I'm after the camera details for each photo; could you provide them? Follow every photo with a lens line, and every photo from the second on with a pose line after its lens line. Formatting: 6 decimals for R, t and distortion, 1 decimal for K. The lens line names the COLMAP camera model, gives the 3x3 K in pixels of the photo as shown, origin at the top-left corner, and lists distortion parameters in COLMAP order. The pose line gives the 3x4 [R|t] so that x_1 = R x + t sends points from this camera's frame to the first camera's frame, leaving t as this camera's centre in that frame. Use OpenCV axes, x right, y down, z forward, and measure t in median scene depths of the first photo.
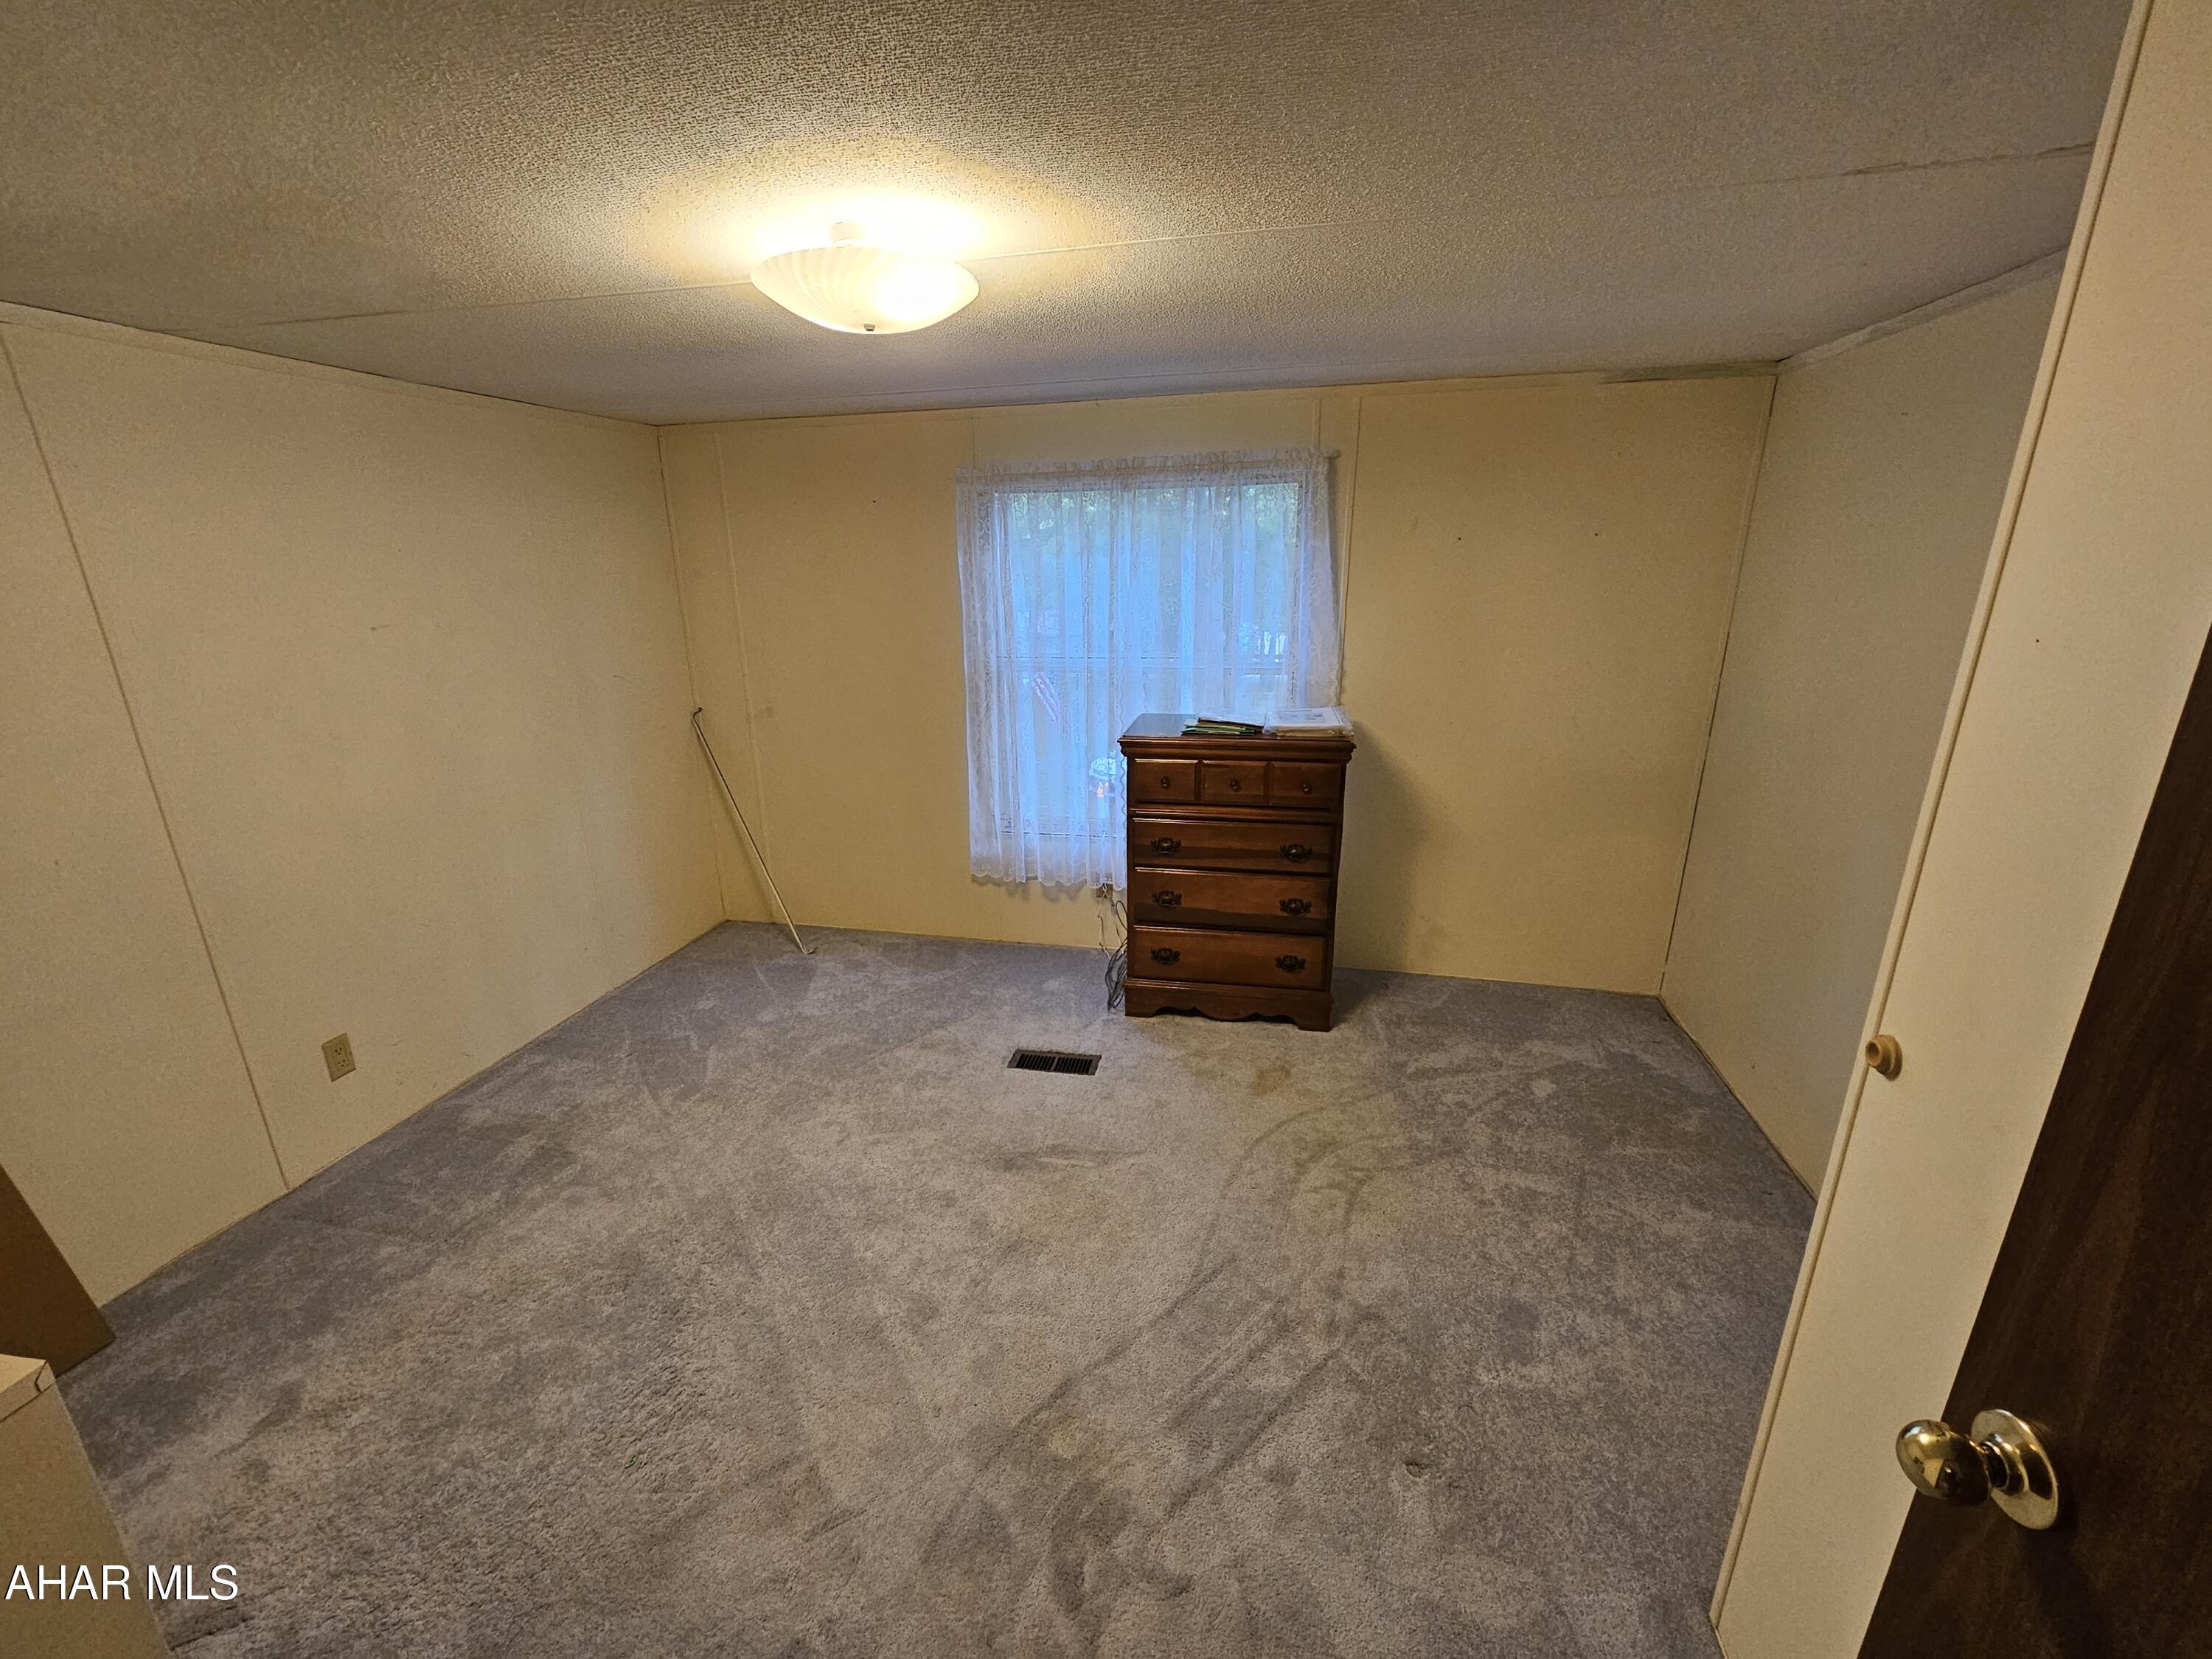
lens RADIAL K [[892.7, 0, 1077.6], [0, 892.7, 824.1], [0, 0, 1]] dist [0.000724, -0.000123]
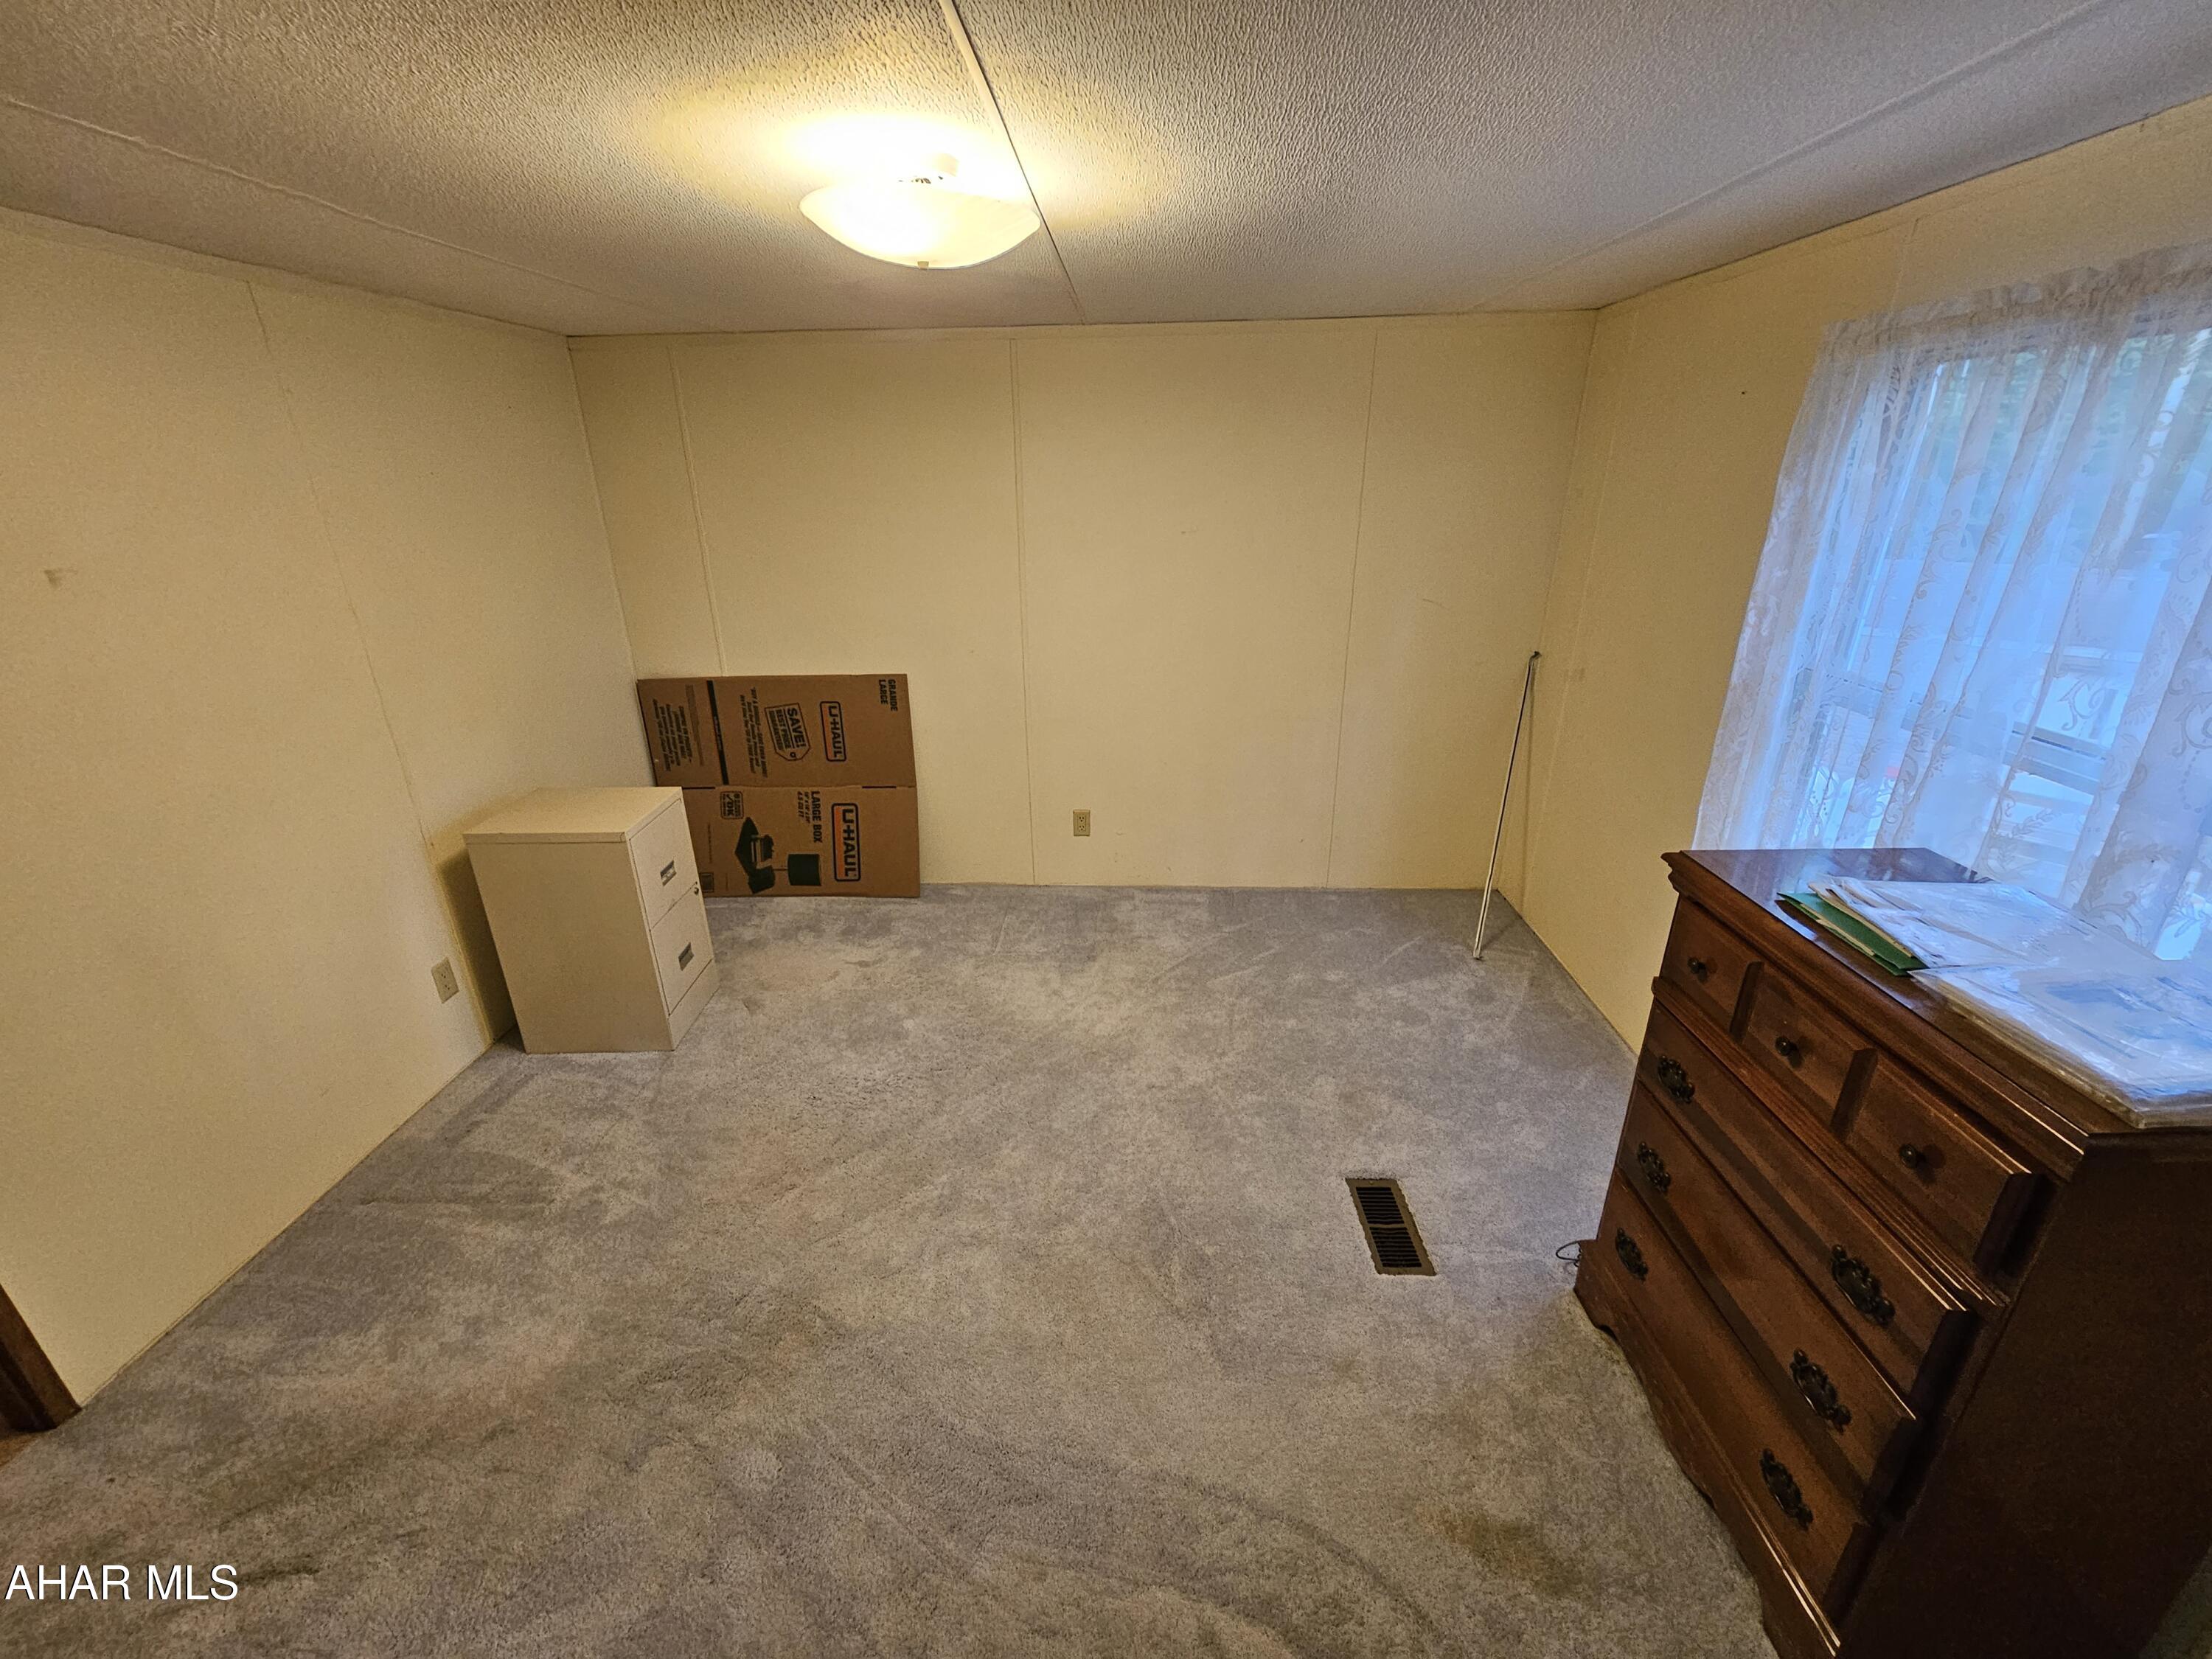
lens RADIAL K [[889.7, 0, 1106.0], [0, 889.7, 829.5], [0, 0, 1]] dist [-0.013026, -0.000150]
pose [[0.199880, 0.378822, -0.903627, 0.447915], [-0.269580, 0.907907, 0.320986, -0.185221], [0.942006, 0.179441, 0.283595, 0.528896]]
